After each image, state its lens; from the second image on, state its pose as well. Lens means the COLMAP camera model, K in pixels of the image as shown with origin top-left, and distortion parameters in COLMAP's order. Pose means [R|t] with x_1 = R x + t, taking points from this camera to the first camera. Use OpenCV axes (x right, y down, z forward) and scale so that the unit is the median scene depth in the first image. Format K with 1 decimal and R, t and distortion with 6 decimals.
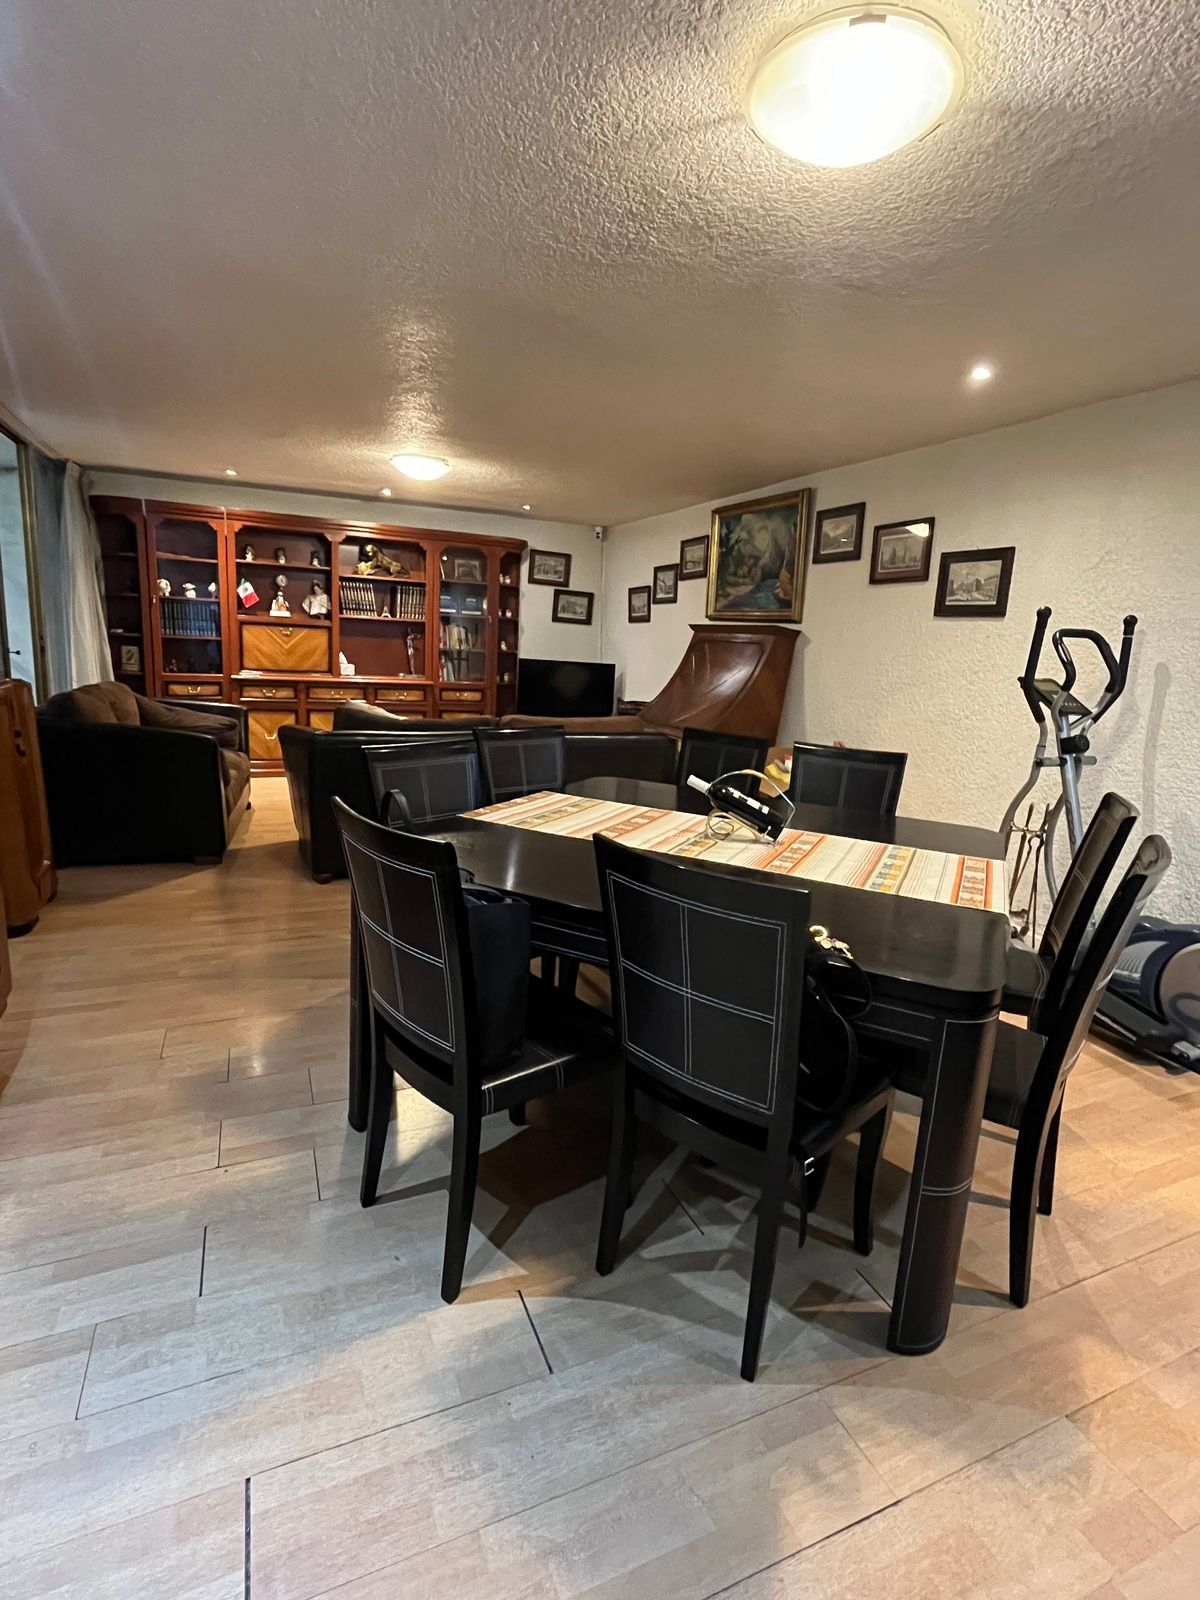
lens RADIAL K [[775.7, 0, 602.4], [0, 775.7, 795.5], [0, 0, 1]] dist [-0.006668, -0.000083]
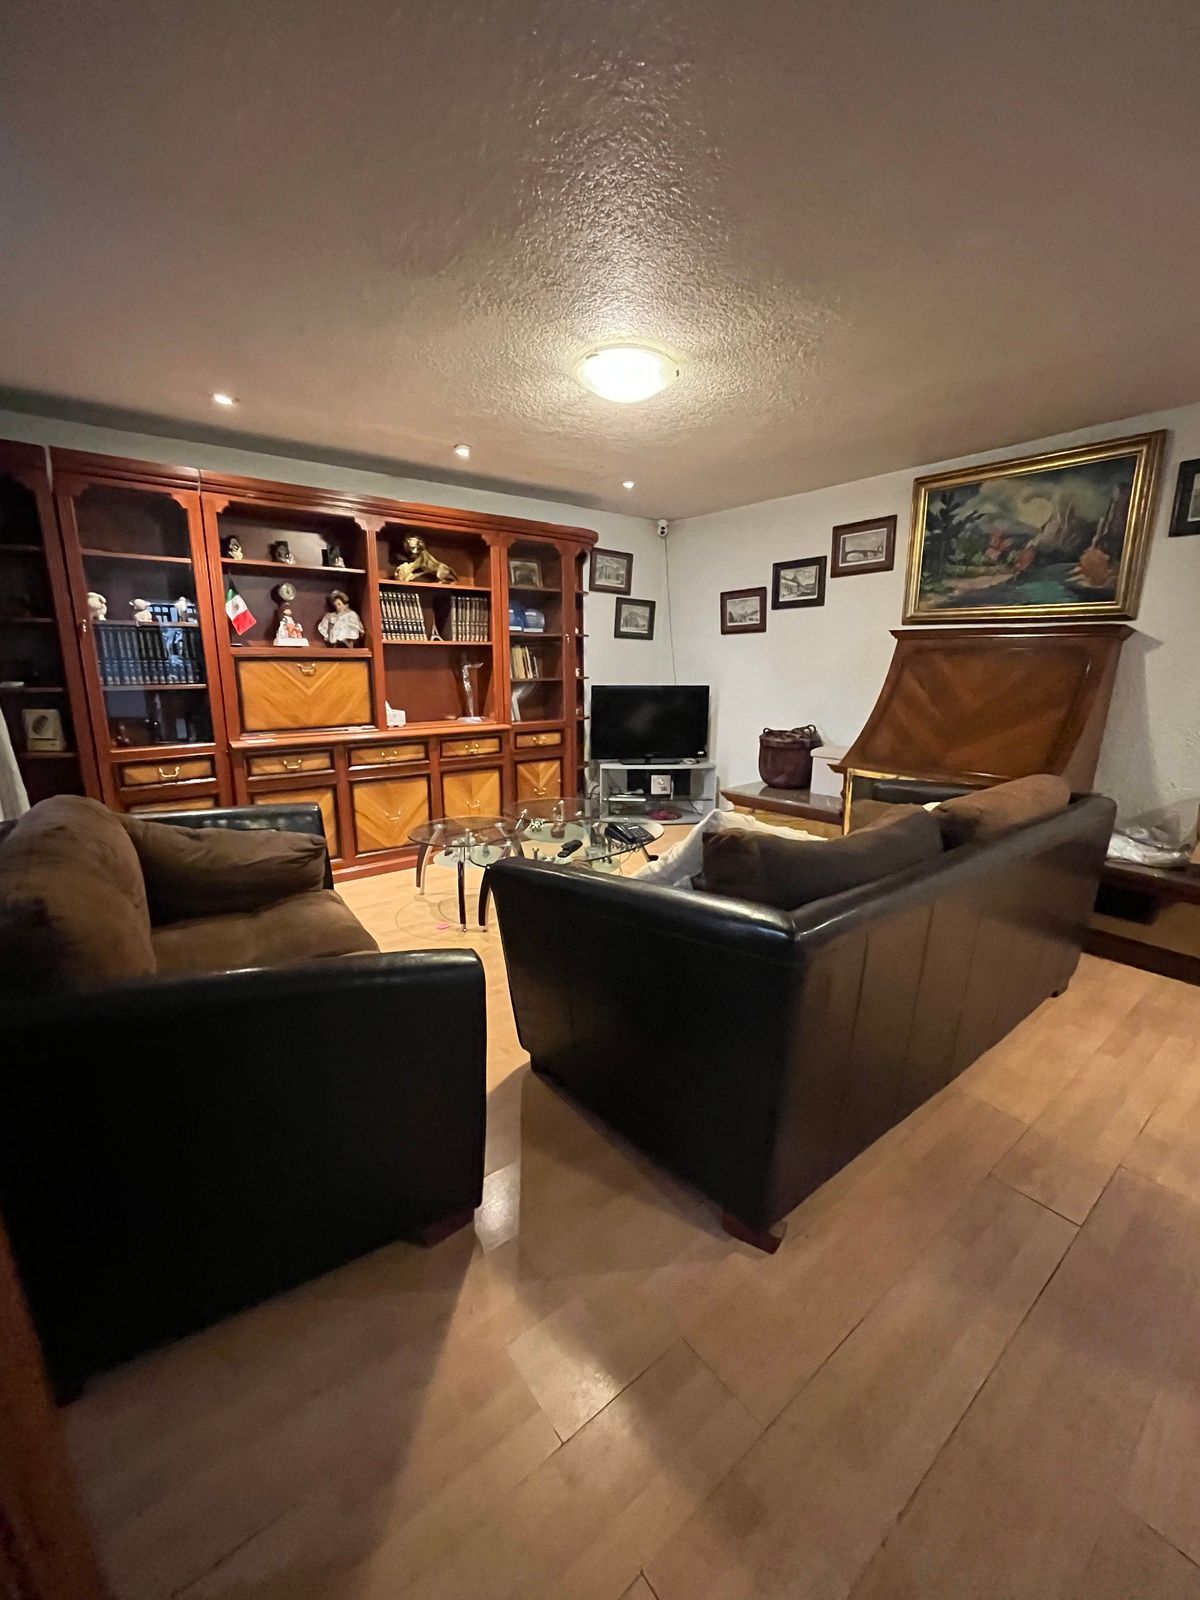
lens RADIAL K [[648.1, 0, 602.2], [0, 648.1, 796.2], [0, 0, 1]] dist [-0.003464, 0.000457]
pose [[0.965917, -0.103449, 0.237281, -0.302441], [0.098760, 0.994610, 0.031593, -0.094748], [-0.239270, -0.007083, 0.970927, 0.396324]]
